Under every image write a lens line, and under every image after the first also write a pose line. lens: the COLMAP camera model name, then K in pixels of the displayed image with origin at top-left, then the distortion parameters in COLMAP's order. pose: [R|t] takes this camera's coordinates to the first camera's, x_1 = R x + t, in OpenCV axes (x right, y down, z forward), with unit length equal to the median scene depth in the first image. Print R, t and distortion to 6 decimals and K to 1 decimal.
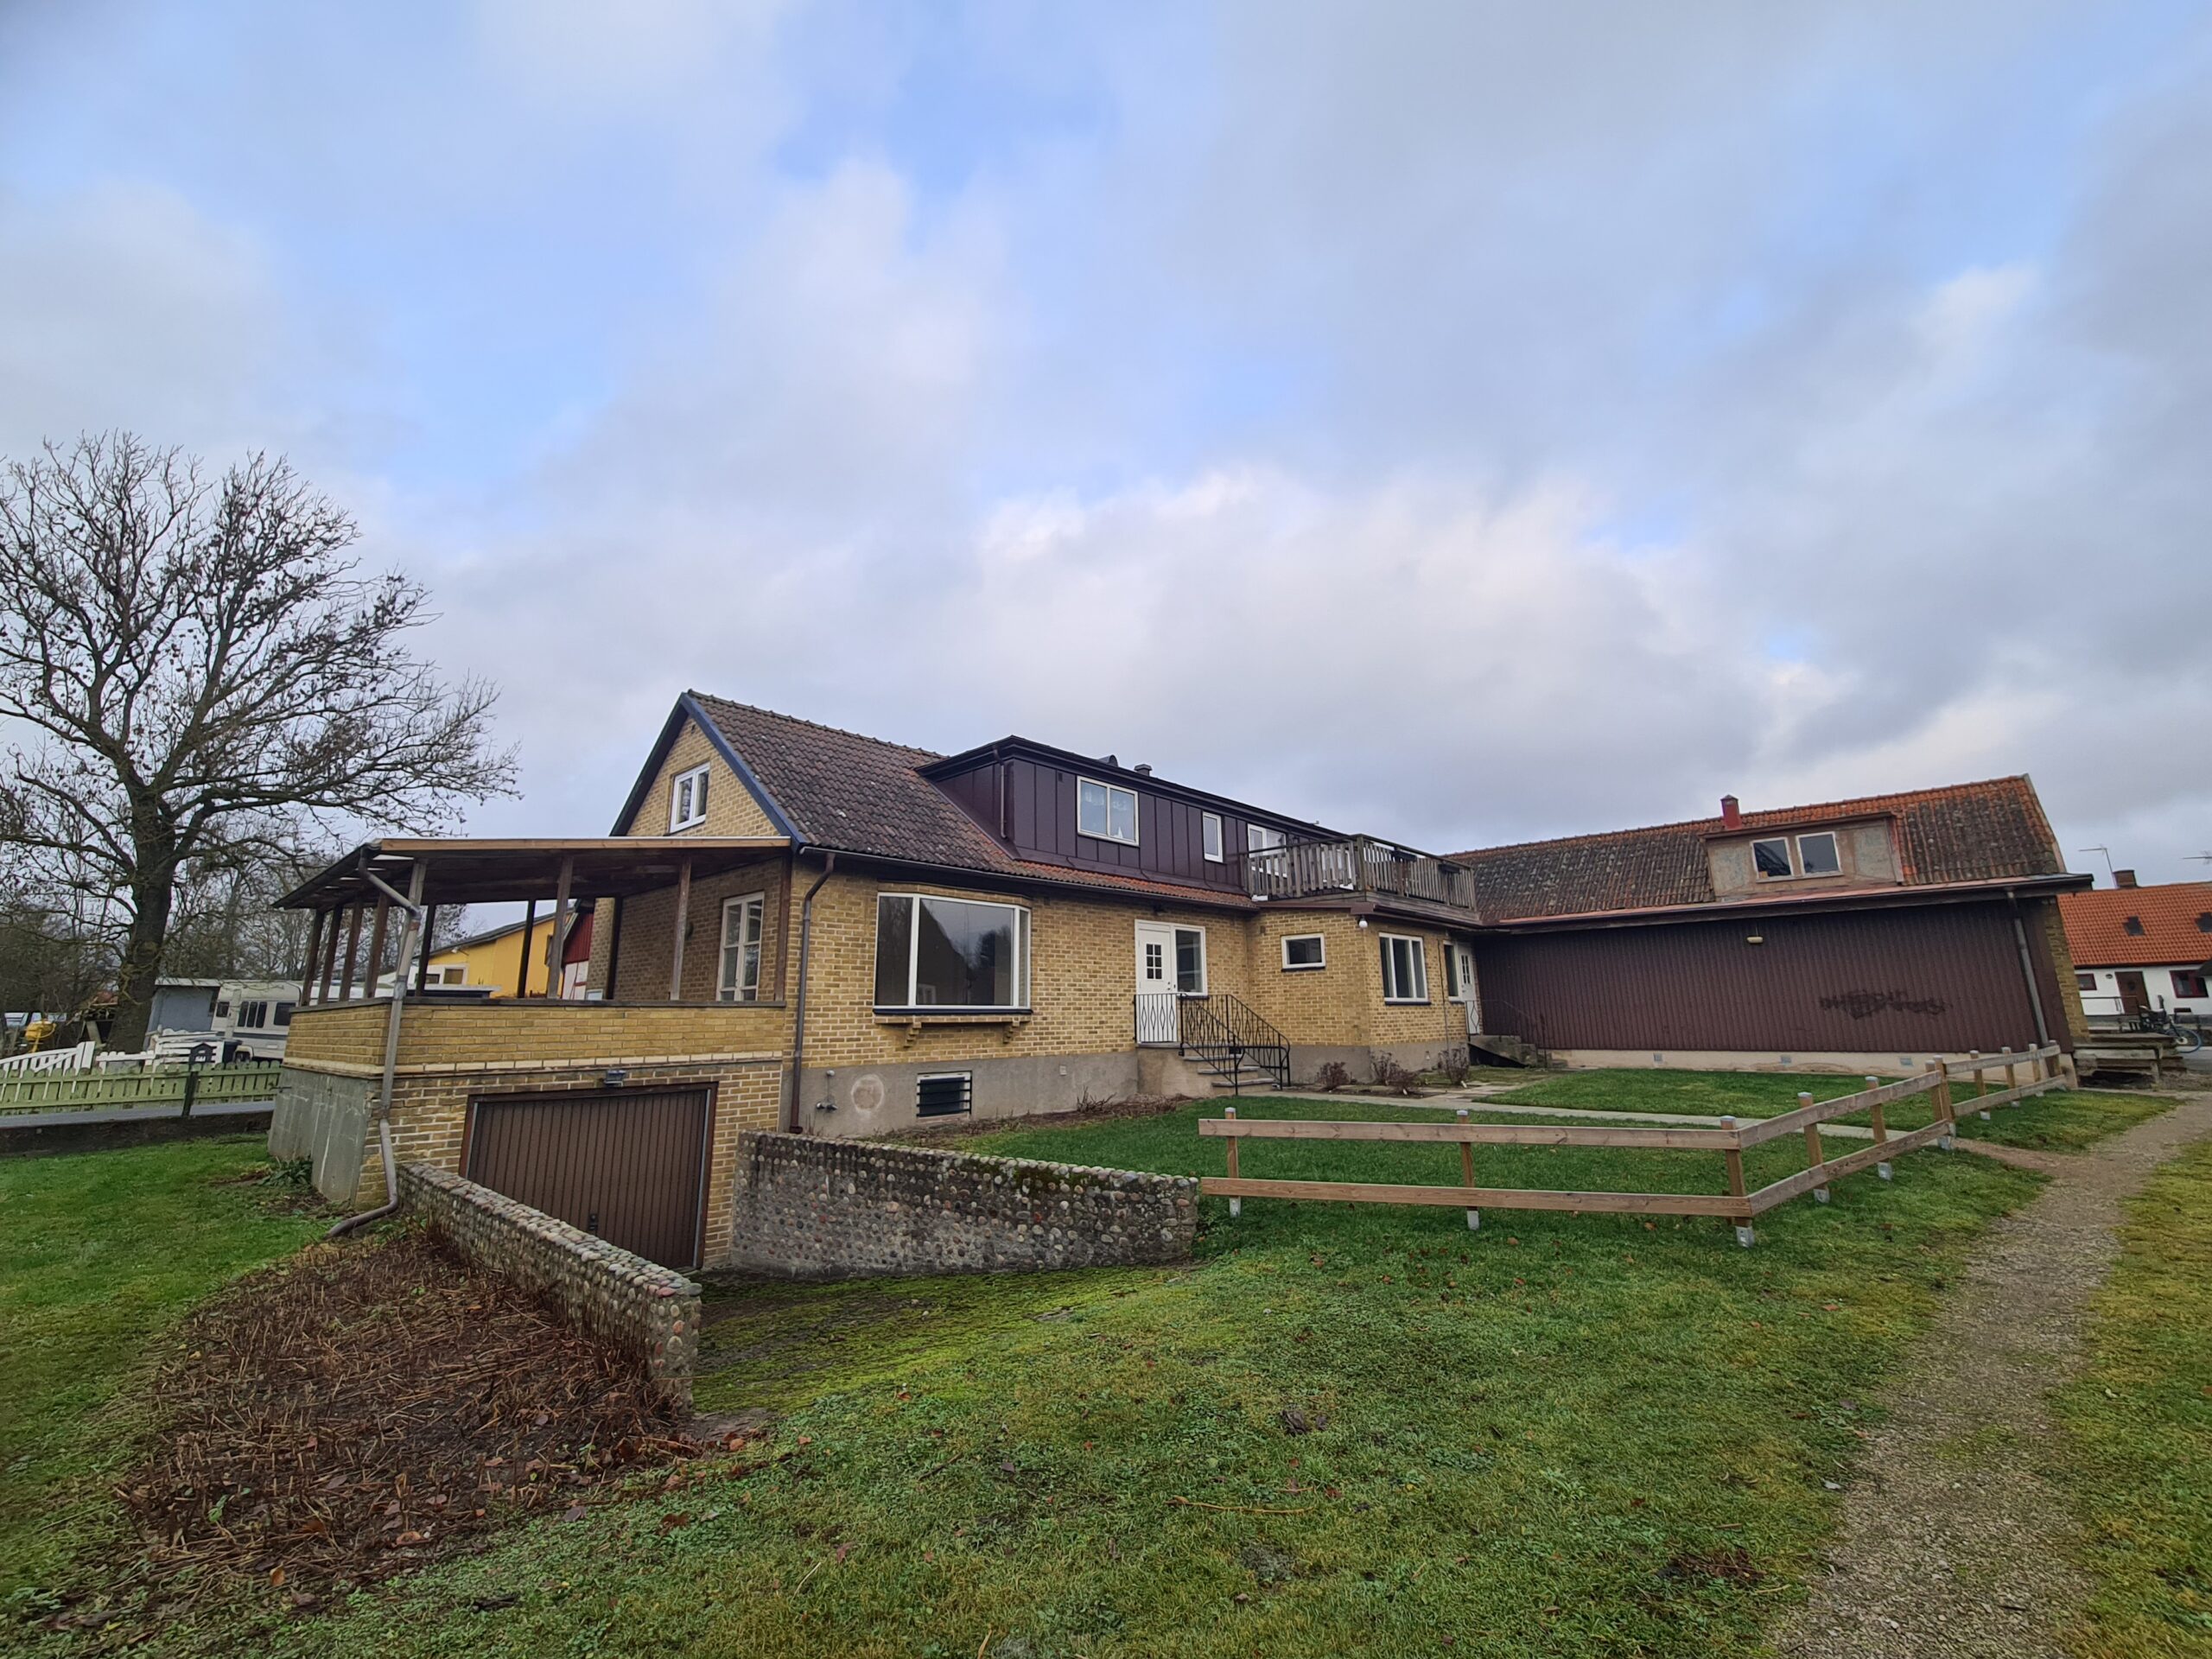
lens RADIAL K [[870.0, 0, 1106.0], [0, 870.0, 829.5], [0, 0, 1]] dist [-0.000261, -0.000068]
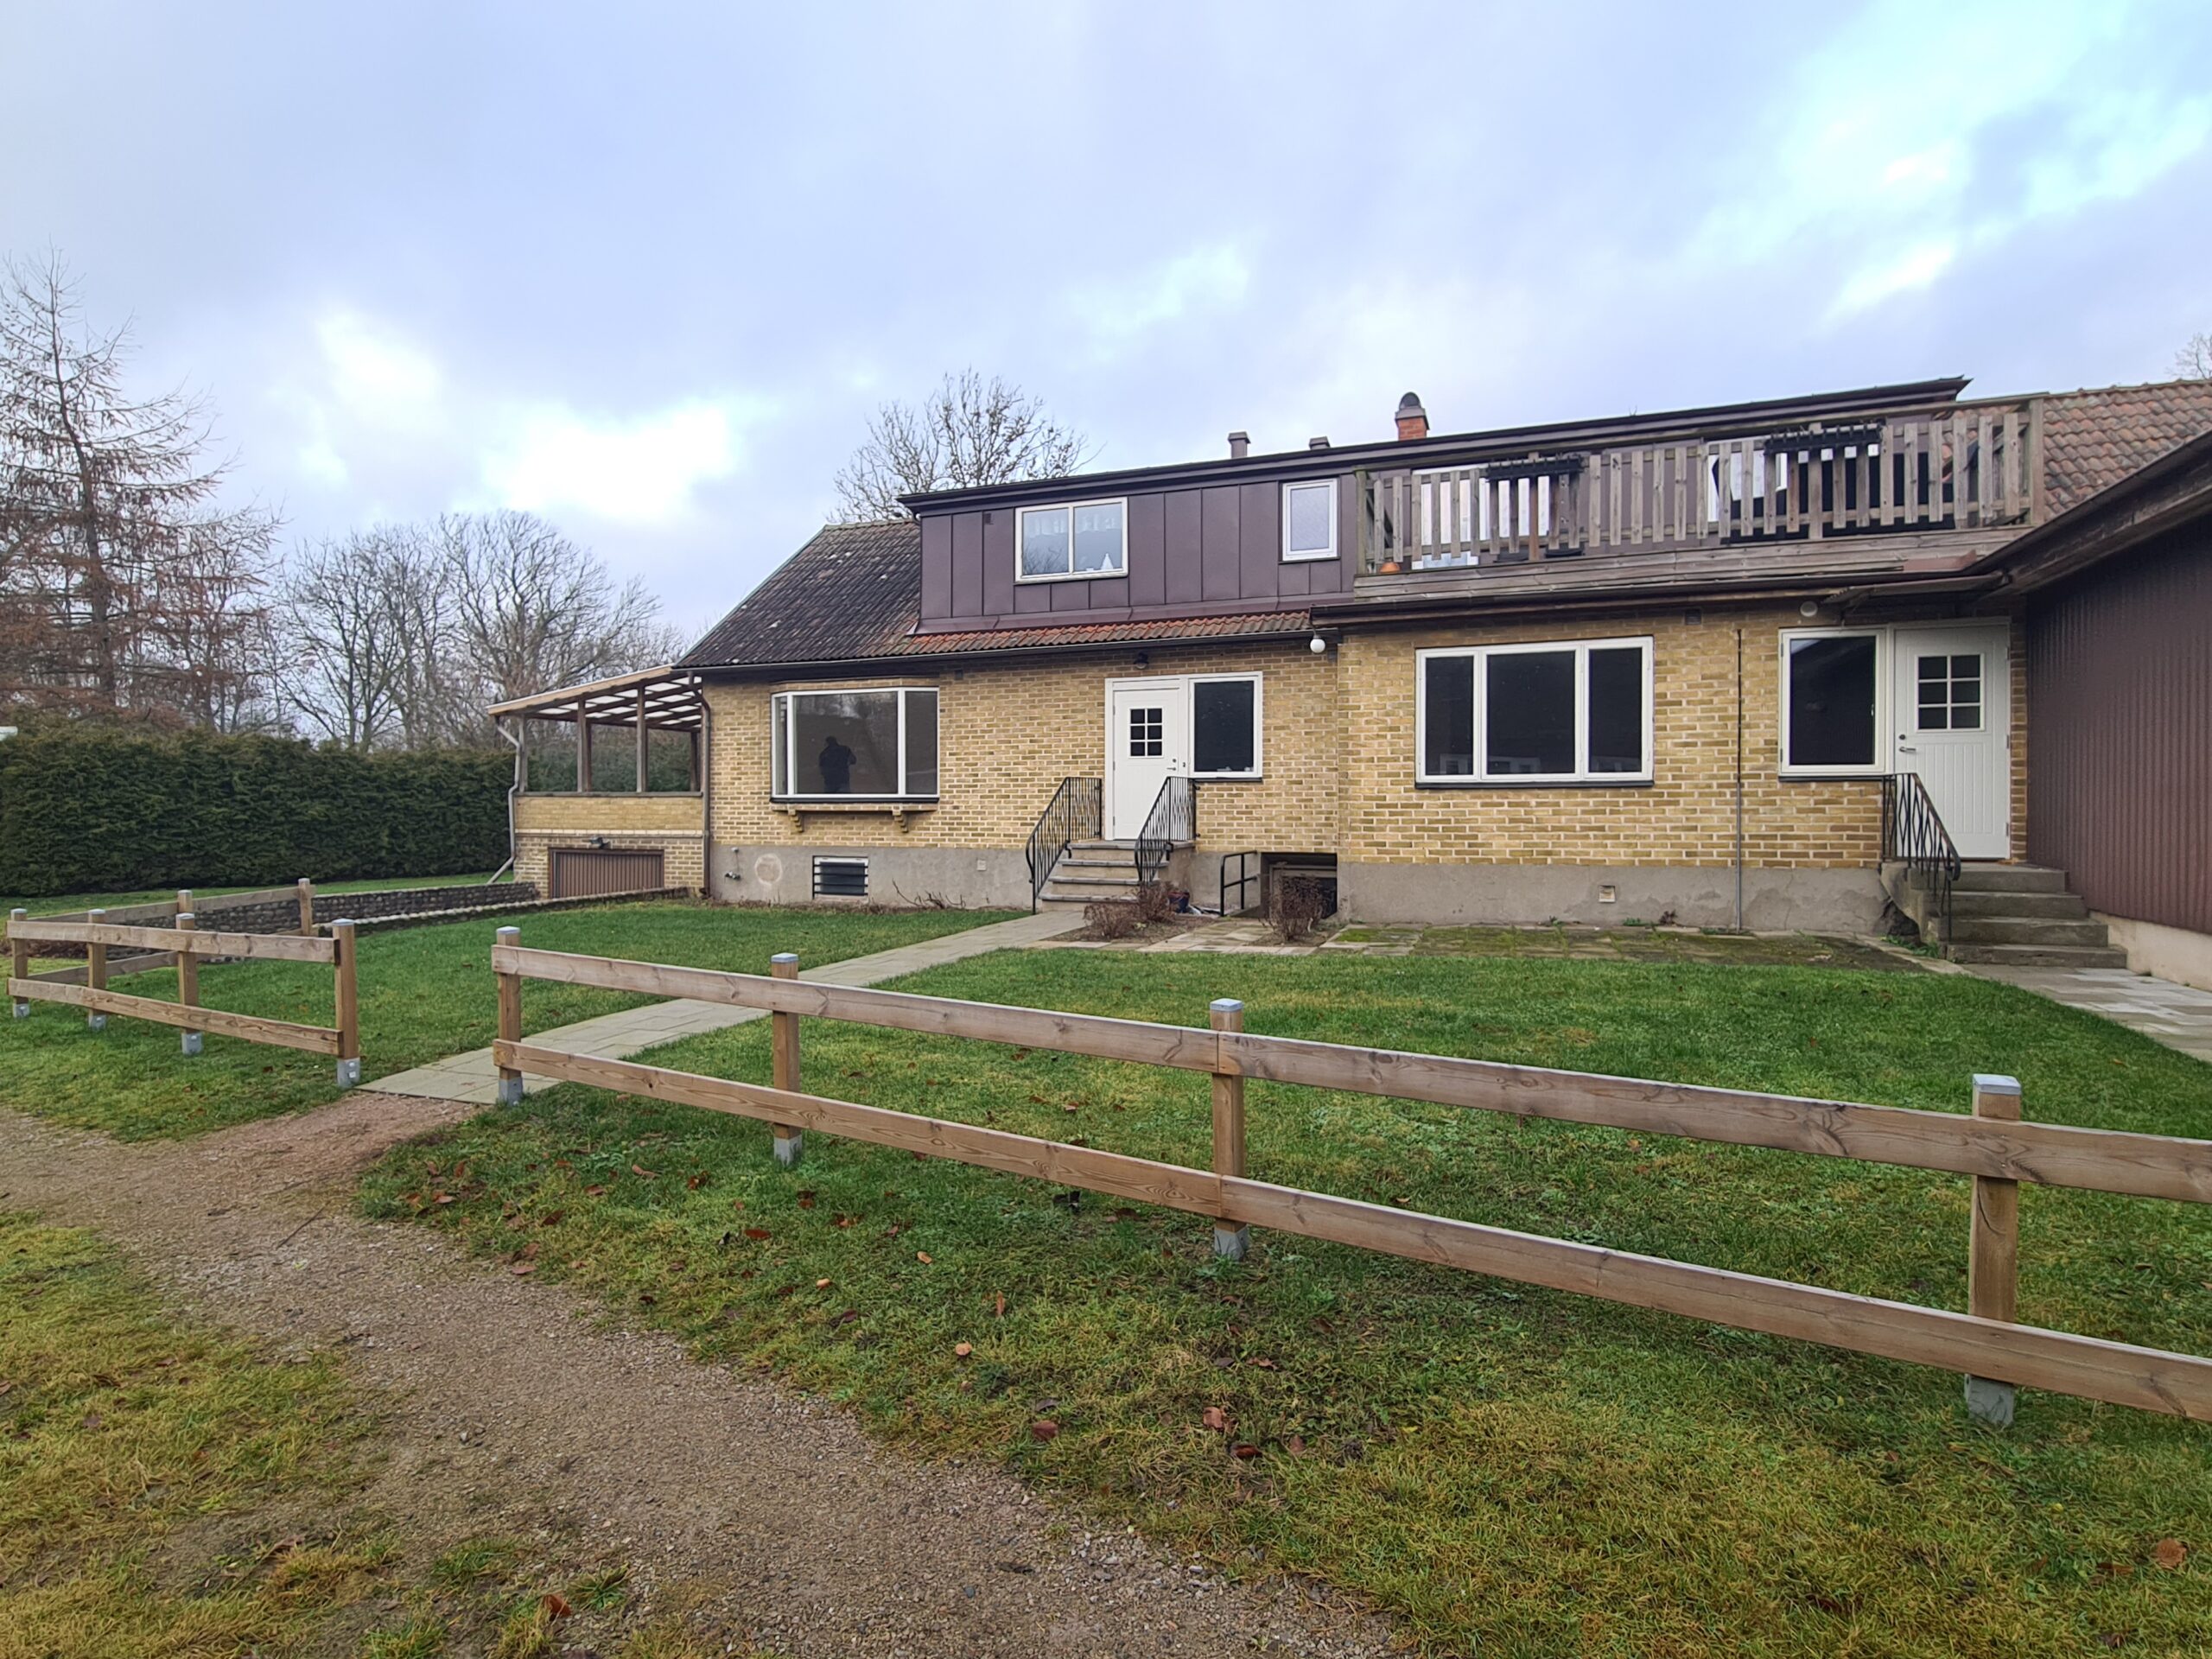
lens RADIAL K [[870.0, 0, 1106.0], [0, 870.0, 829.5], [0, 0, 1]] dist [-0.000261, -0.000068]
pose [[0.448608, 0.023941, -0.893408, 0.854977], [0.181741, 0.976311, 0.117421, 0.173337], [0.875055, -0.215045, 0.433630, 0.792558]]
